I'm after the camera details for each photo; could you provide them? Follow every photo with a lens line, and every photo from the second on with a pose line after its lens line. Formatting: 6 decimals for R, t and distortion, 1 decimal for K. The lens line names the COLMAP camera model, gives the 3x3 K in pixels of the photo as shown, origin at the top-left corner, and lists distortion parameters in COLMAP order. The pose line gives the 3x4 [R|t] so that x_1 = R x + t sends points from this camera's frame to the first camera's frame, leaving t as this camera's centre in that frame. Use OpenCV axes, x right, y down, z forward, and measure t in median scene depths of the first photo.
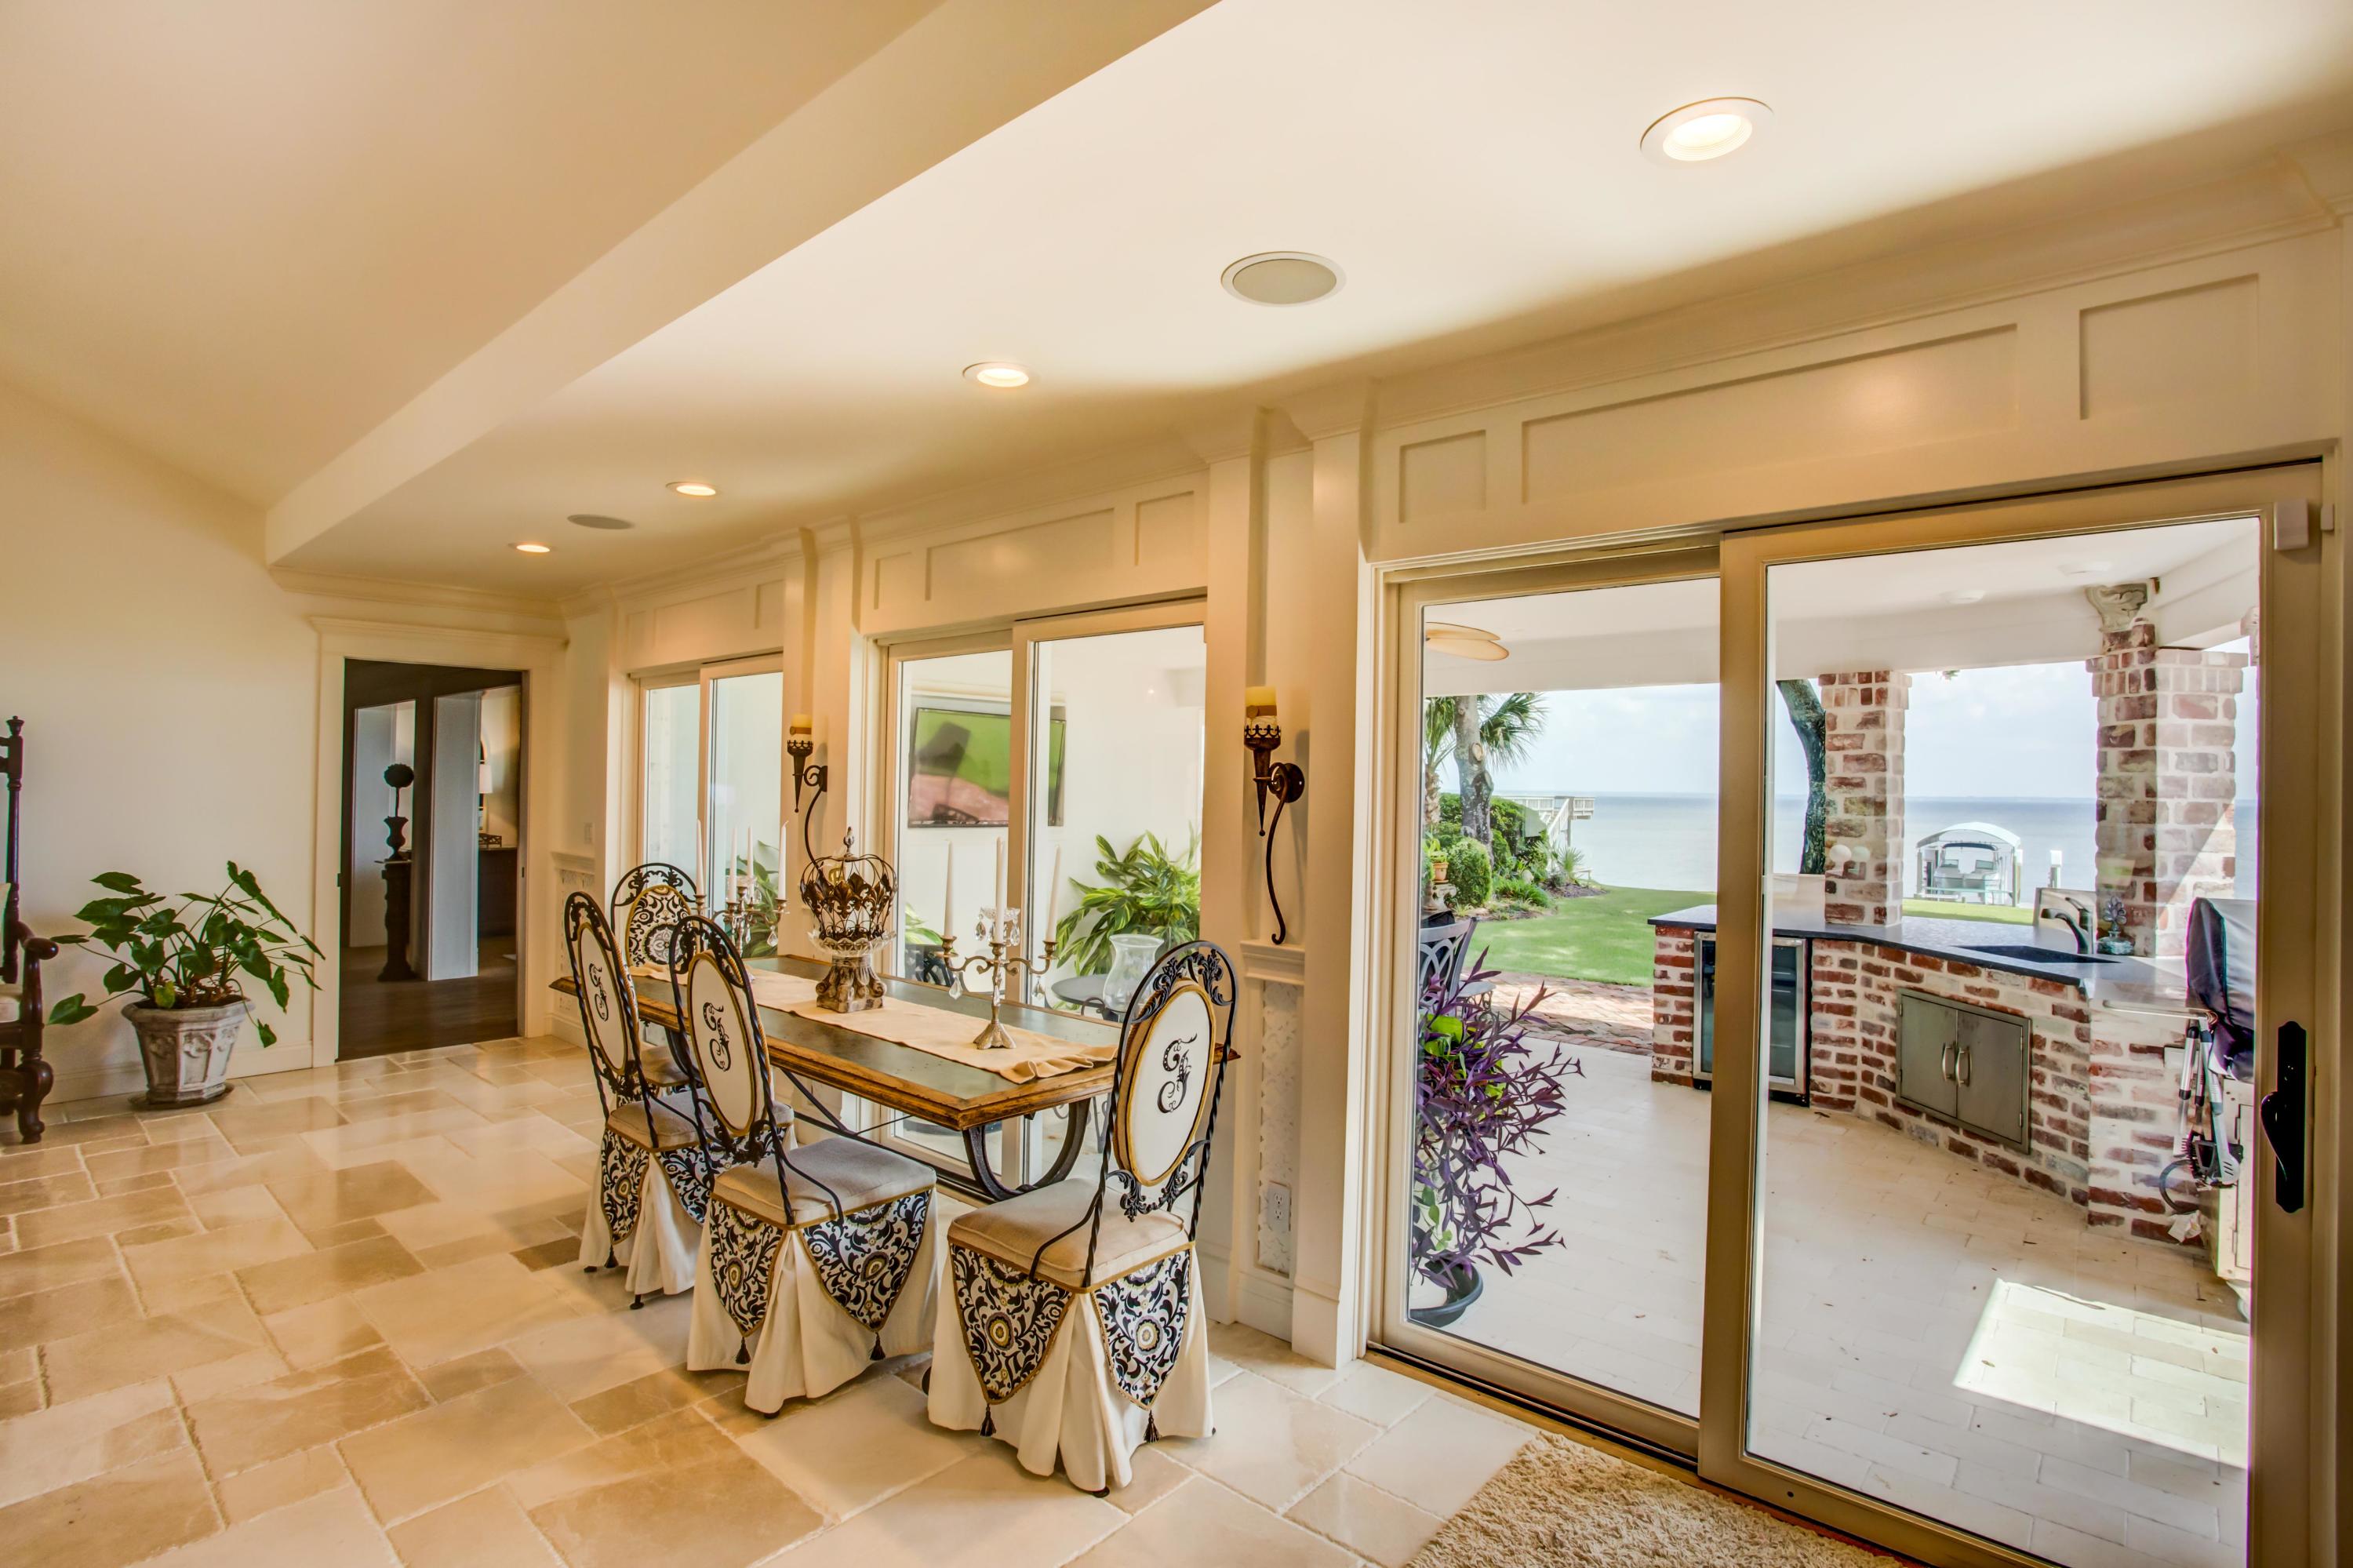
lens RADIAL K [[1149.0, 0, 1181.8], [0, 1149.0, 778.0], [0, 0, 1]] dist [-0.076594, 0.036860]
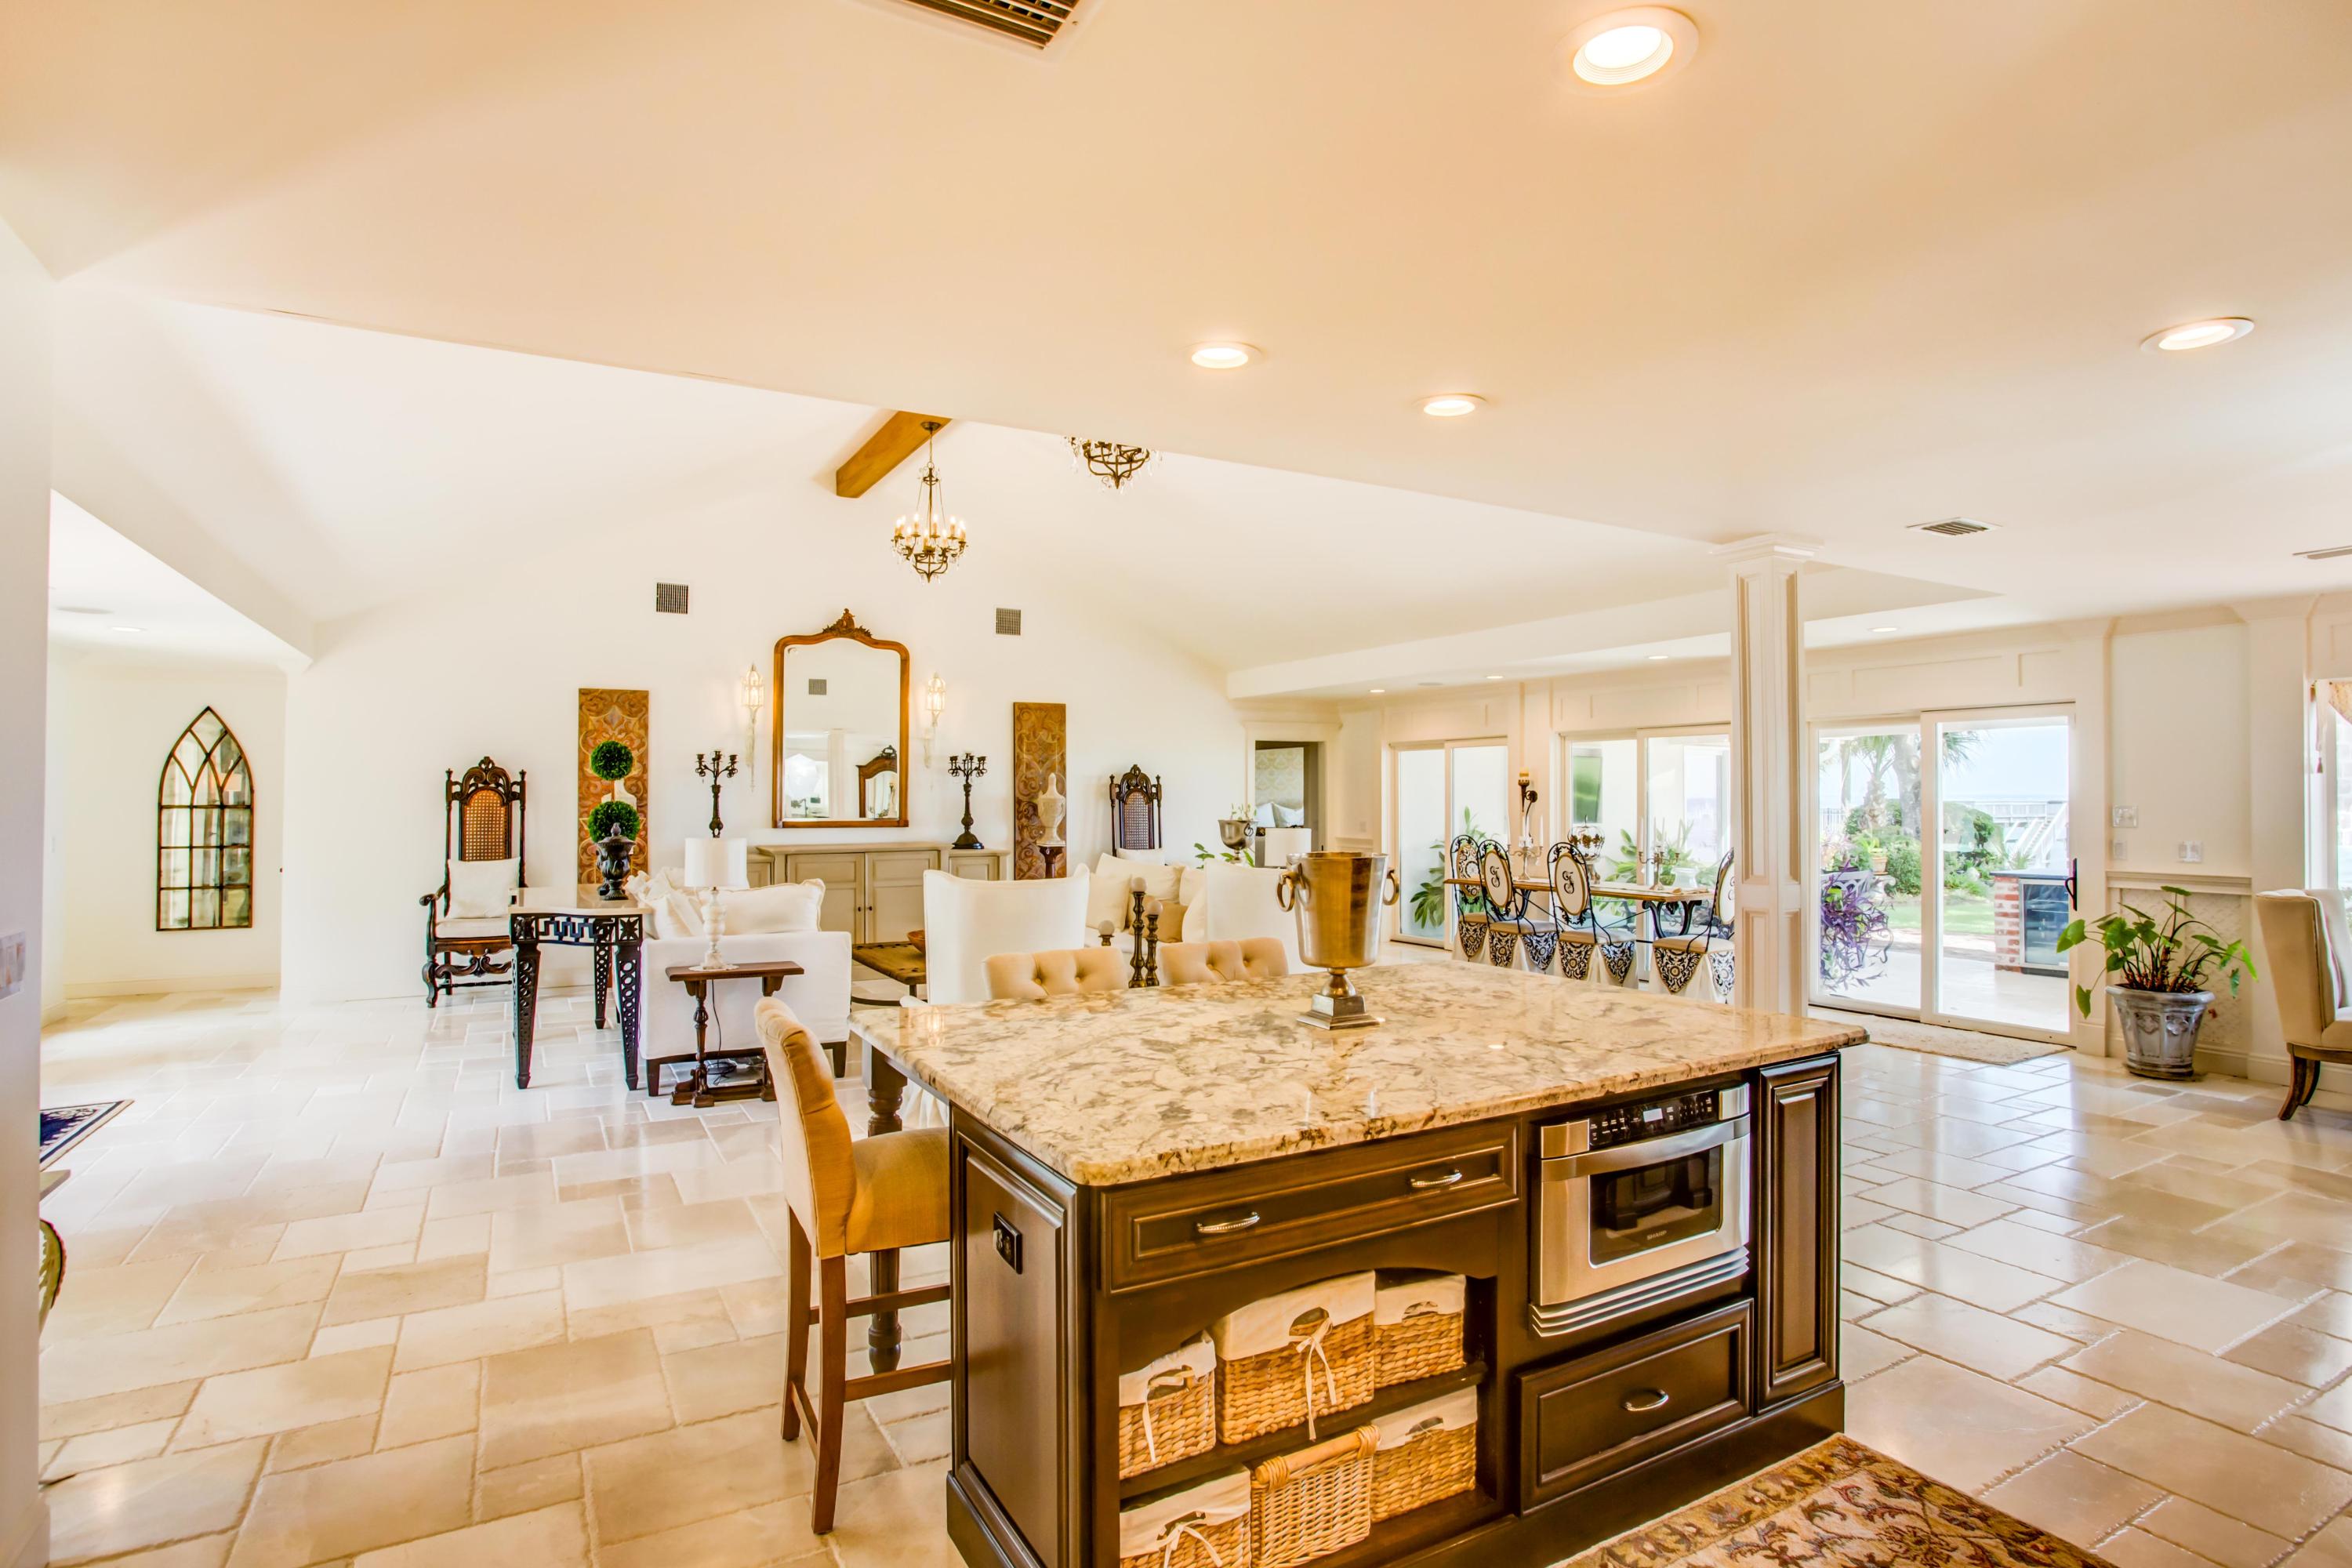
lens RADIAL K [[1206.4, 0, 1179.6], [0, 1206.4, 780.5], [0, 0, 1]] dist [-0.079819, 0.045460]
pose [[0.943923, -0.019841, -0.329568, -0.185491], [0.017040, 0.999790, -0.011386, -0.014655], [0.329724, 0.005131, 0.944063, -1.332097]]
